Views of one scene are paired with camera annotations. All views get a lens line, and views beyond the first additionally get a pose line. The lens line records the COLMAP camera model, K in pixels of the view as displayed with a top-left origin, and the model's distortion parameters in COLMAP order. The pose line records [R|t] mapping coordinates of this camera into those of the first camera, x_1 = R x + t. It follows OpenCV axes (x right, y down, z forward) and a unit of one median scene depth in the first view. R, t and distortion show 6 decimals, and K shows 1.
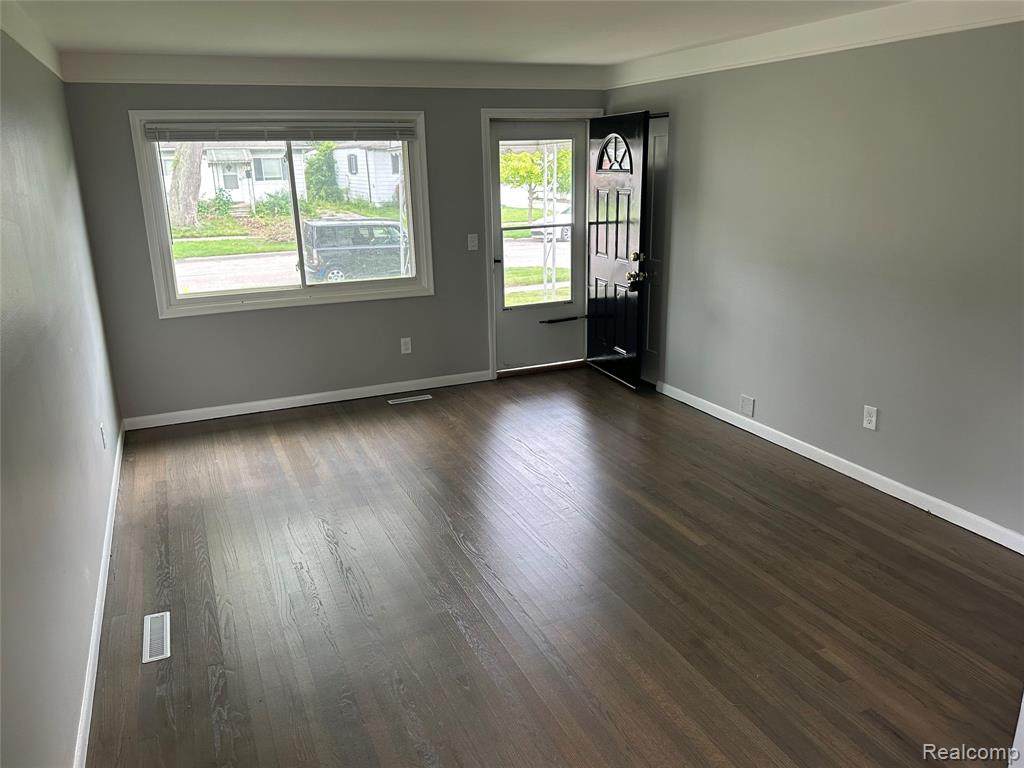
lens RADIAL K [[772.4, 0, 511.0], [0, 772.4, 385.2], [0, 0, 1]] dist [0.003514, 0.000618]
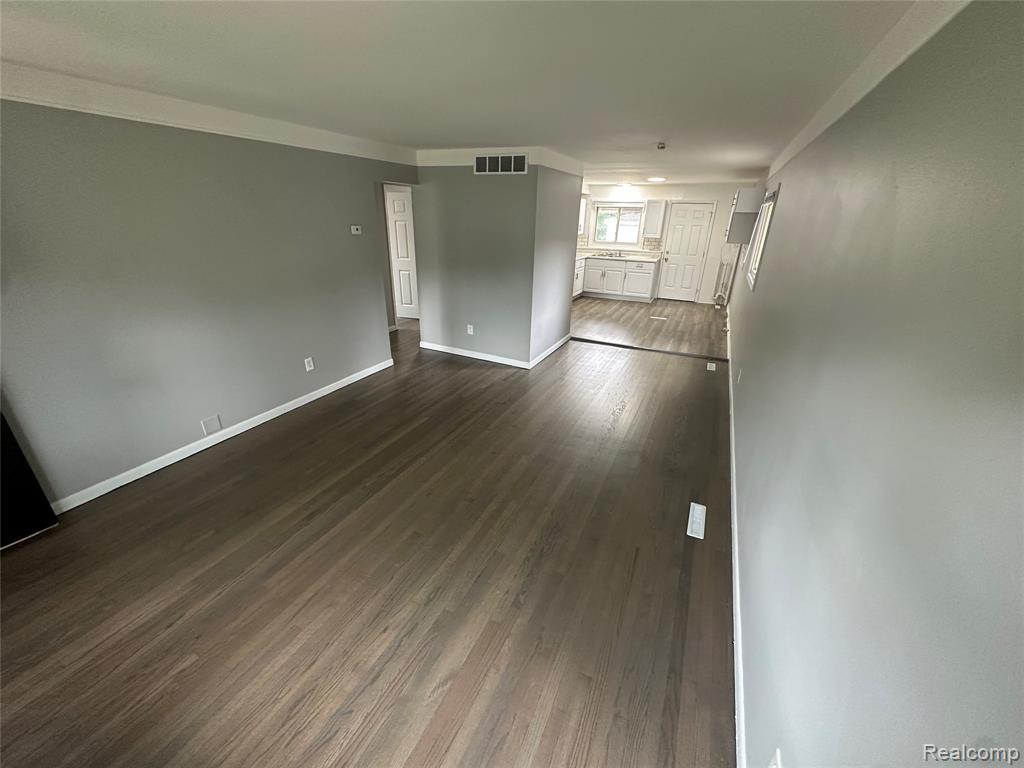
lens RADIAL K [[412.8, 0, 509.3], [0, 412.8, 385.2], [0, 0, 1]] dist [-0.000344, -0.000063]
pose [[-0.648315, -0.289021, 0.704382, -0.537182], [0.206034, 0.824033, 0.527750, -0.332314], [-0.732965, 0.487275, -0.474685, 1.139810]]
